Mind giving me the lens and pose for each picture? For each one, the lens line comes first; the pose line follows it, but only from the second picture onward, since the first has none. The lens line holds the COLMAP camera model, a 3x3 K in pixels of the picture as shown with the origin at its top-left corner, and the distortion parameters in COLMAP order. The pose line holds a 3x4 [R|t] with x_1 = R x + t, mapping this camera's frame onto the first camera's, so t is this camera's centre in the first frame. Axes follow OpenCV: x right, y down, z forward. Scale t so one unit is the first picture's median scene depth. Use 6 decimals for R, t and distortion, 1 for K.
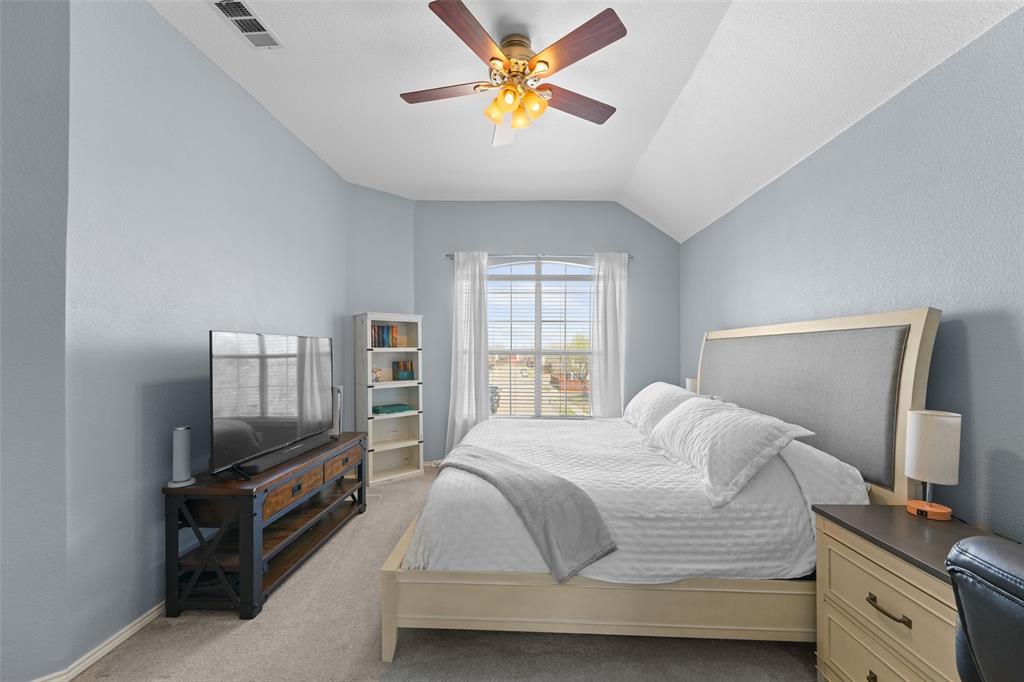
lens RADIAL K [[411.6, 0, 508.0], [0, 411.6, 348.5], [0, 0, 1]] dist [0.011900, -0.000174]
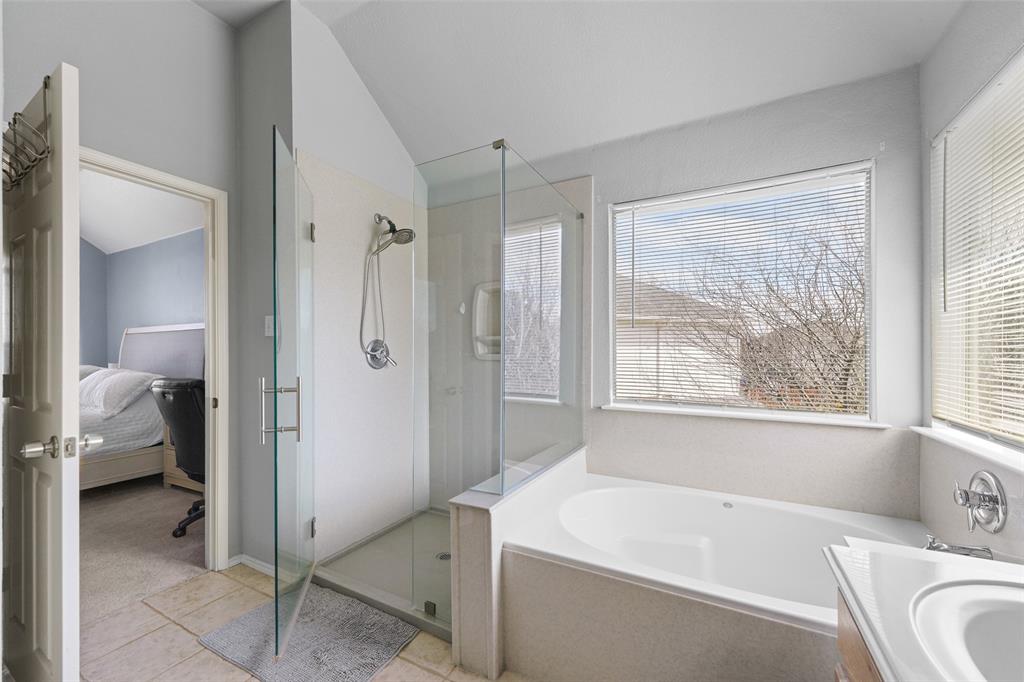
lens RADIAL K [[411.6, 0, 508.0], [0, 411.6, 348.5], [0, 0, 1]] dist [0.011900, -0.000174]
pose [[0.441737, -0.001166, 0.897144, -0.178000], [-0.000784, 0.999998, 0.001685, 0.021272], [-0.897144, -0.001448, 0.441736, -0.667699]]
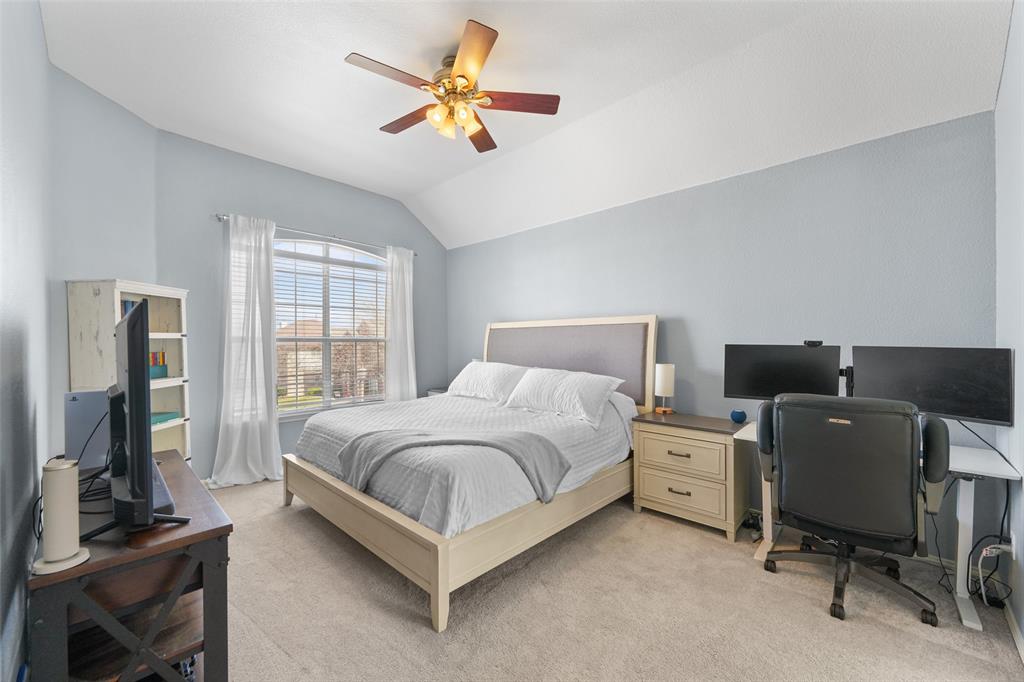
lens RADIAL K [[407.3, 0, 505.2], [0, 407.3, 342.5], [0, 0, 1]] dist [0.006169, -0.000476]
pose [[0.664437, -0.006632, 0.747315, -0.411942], [-0.000247, 0.999959, 0.009094, 0.008590], [-0.747344, -0.006227, 0.664408, 0.085376]]
